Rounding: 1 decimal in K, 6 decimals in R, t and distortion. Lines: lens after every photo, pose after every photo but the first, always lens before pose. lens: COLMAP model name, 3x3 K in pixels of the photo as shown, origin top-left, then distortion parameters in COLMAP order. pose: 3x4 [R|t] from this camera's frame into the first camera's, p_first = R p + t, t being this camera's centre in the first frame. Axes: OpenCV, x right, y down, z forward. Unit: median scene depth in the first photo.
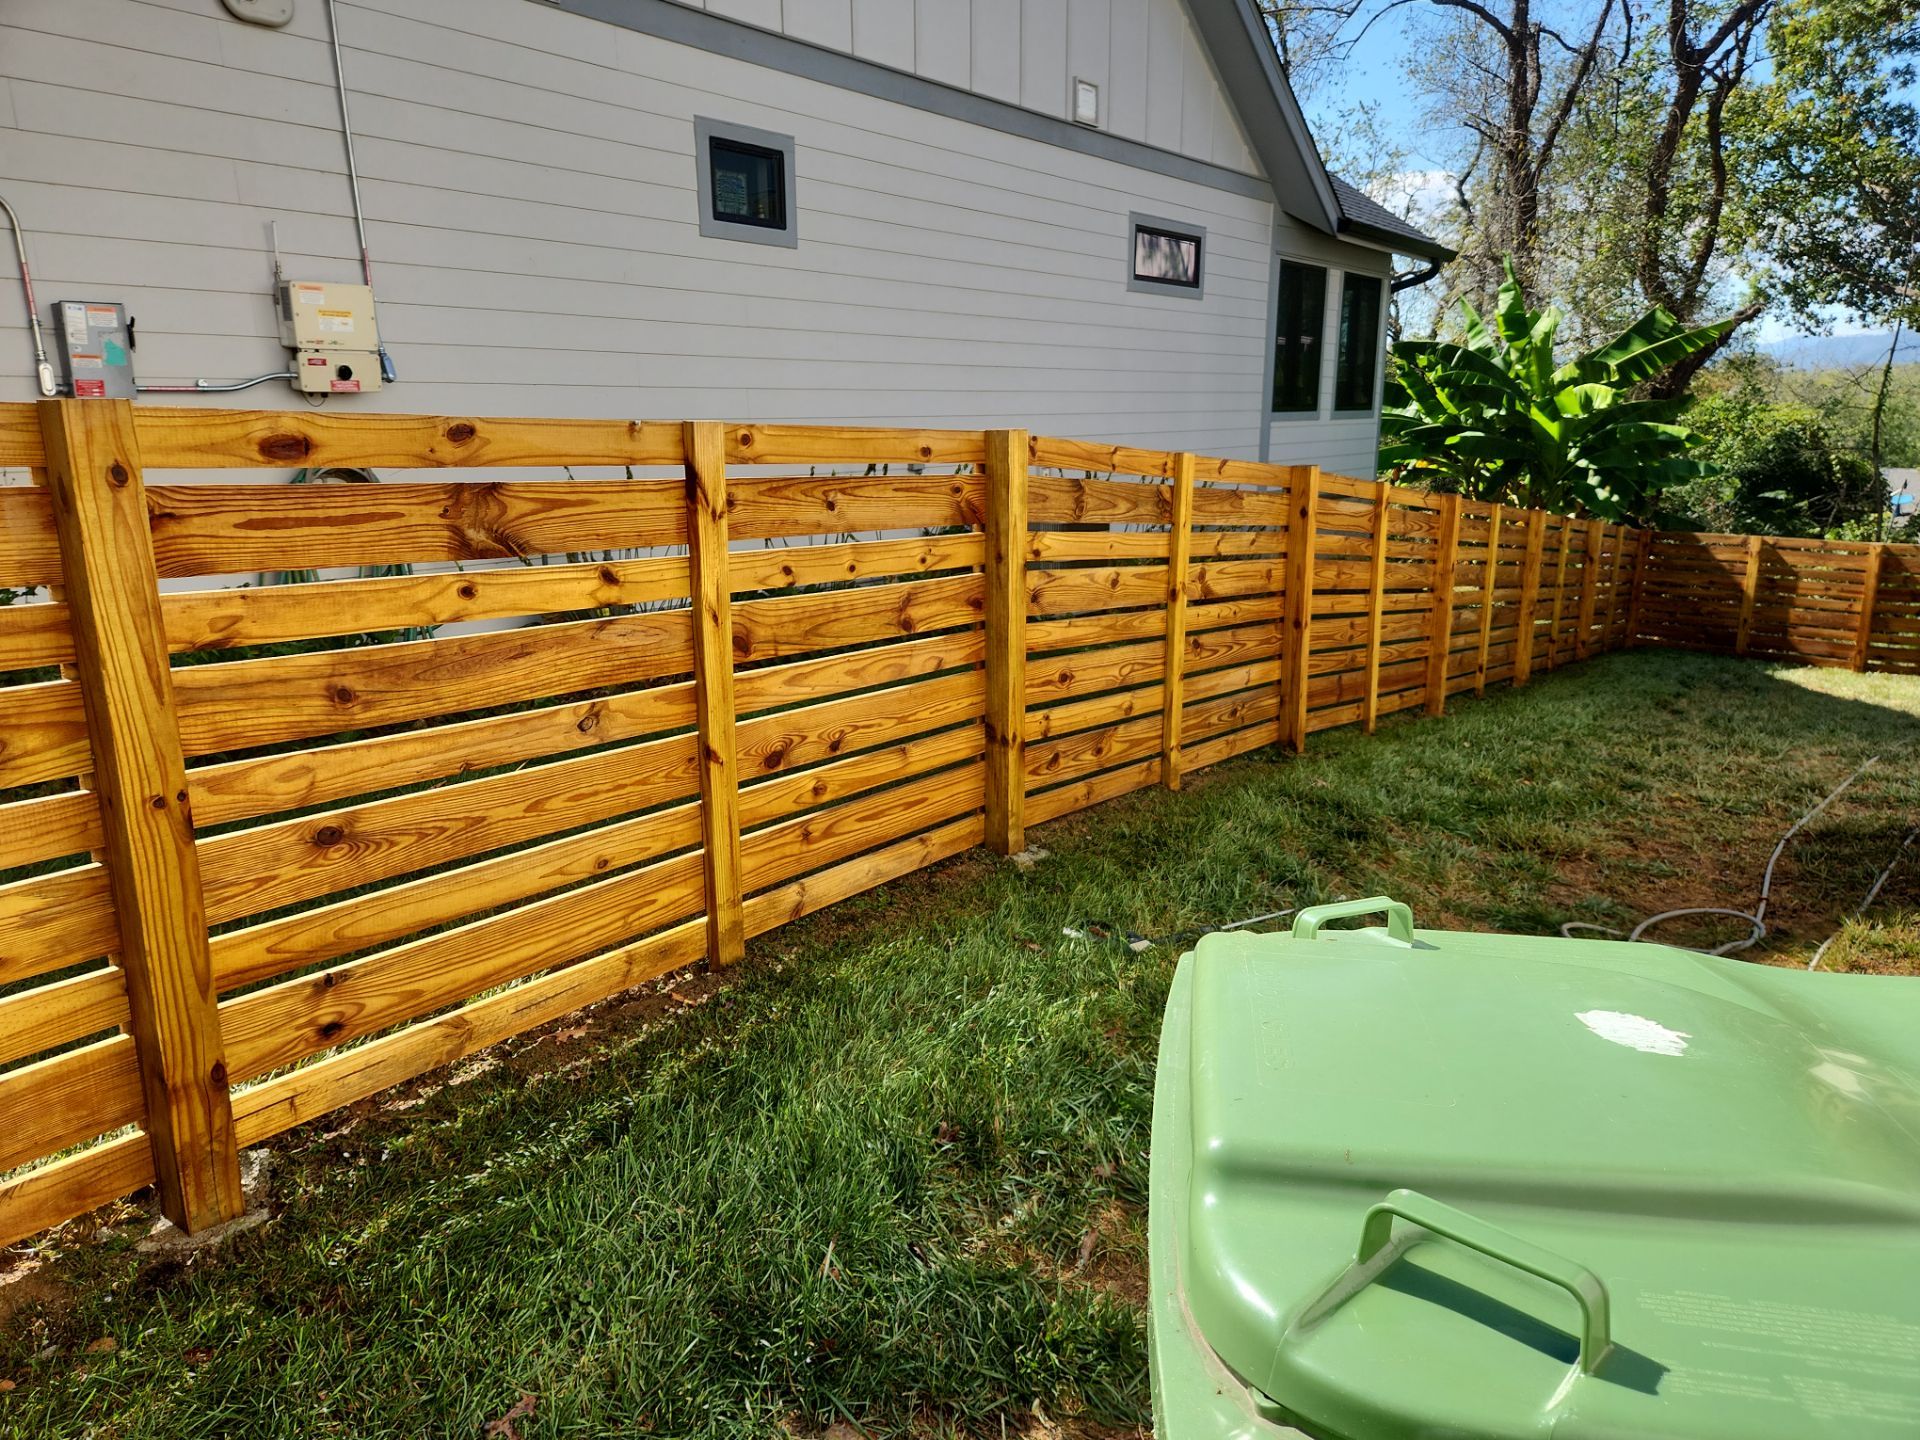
lens RADIAL K [[1312.0, 0, 960.0], [0, 1312.0, 720.0], [0, 0, 1]] dist [0.004885, 0.001846]
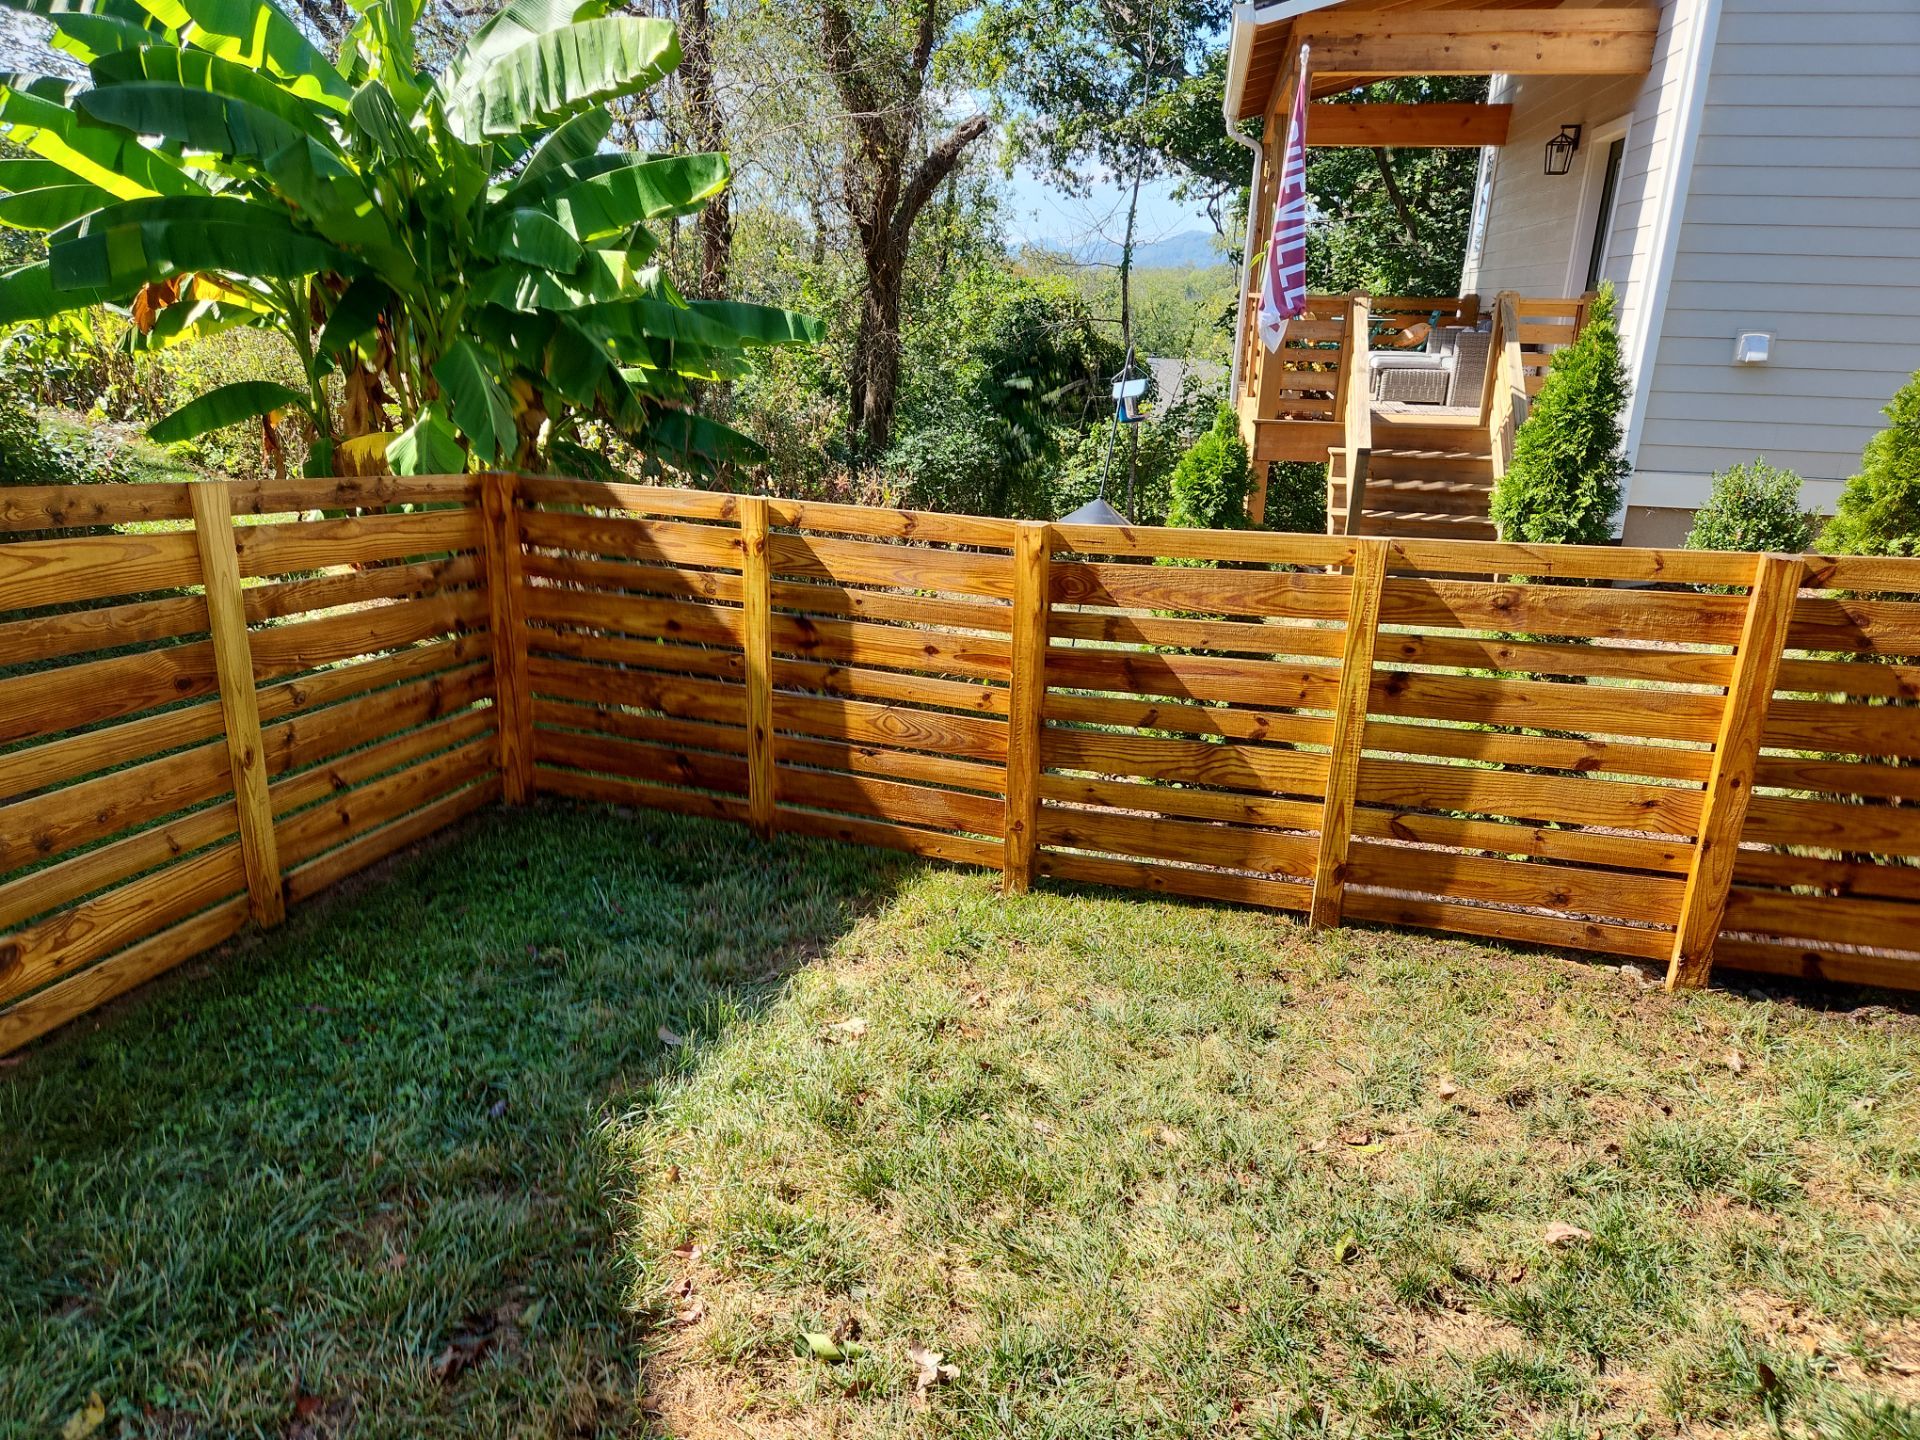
lens RADIAL K [[1312.0, 0, 960.0], [0, 1312.0, 720.0], [0, 0, 1]] dist [0.004885, 0.001846]
pose [[0.898190, -0.102174, 0.427568, 0.181502], [0.066416, 0.992990, 0.097770, -0.040288], [-0.434561, -0.059419, 0.898680, 0.239934]]
